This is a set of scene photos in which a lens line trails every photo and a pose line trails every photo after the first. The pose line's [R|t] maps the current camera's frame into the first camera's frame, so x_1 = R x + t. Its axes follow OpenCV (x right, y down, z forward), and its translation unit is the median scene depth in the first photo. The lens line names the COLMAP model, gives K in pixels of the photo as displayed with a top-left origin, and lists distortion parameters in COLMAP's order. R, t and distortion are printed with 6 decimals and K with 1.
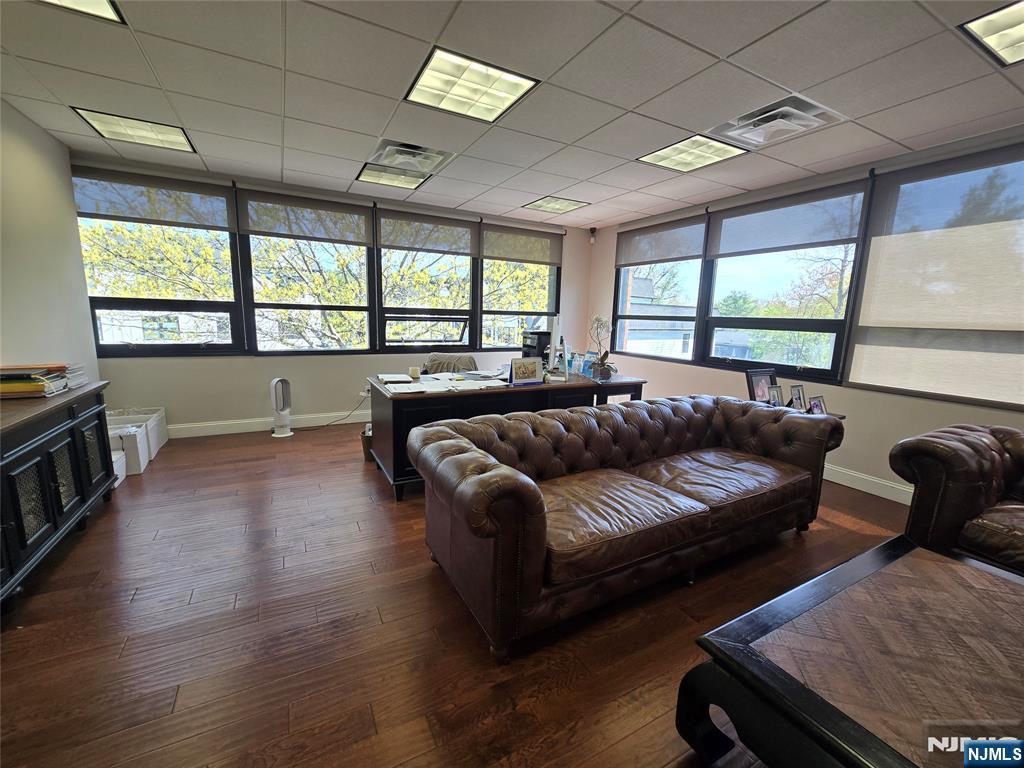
lens RADIAL K [[416.9, 0, 512.2], [0, 416.9, 386.4], [0, 0, 1]] dist [0.001460, 0.000172]
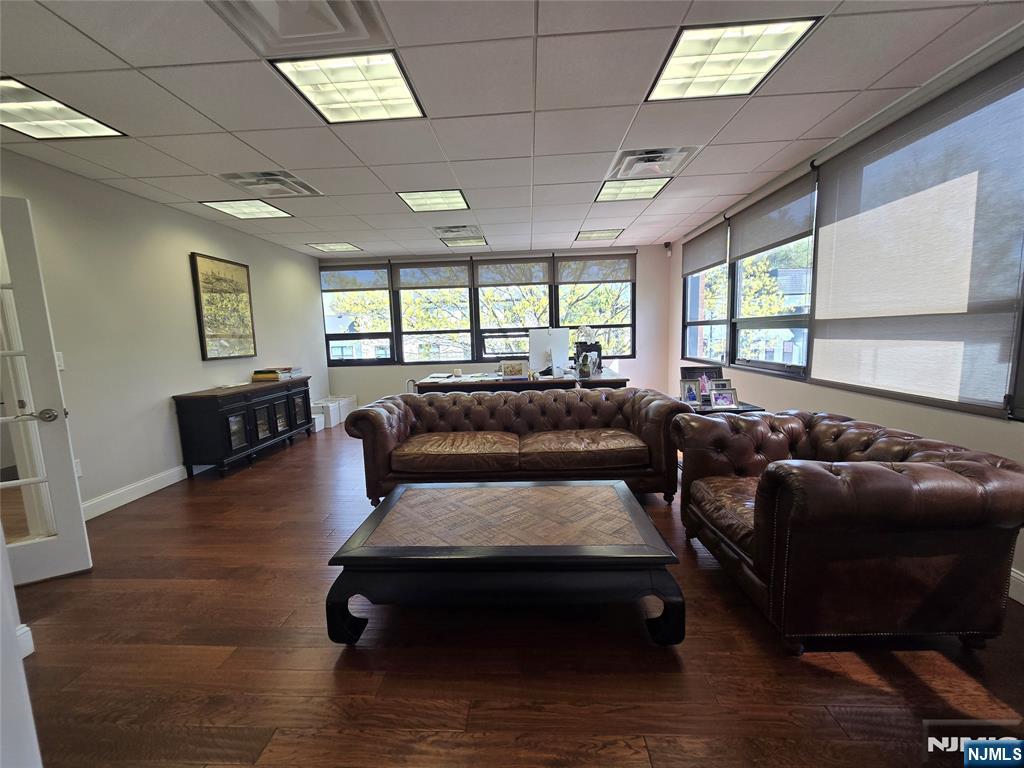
lens RADIAL K [[416.9, 0, 511.9], [0, 416.9, 384.3], [0, 0, 1]] dist [0.001460, 0.000172]
pose [[0.858276, 0.006915, -0.513142, 0.578783], [-0.030820, 0.998799, -0.038090, 0.049461], [0.512262, 0.048507, 0.857458, -0.142877]]
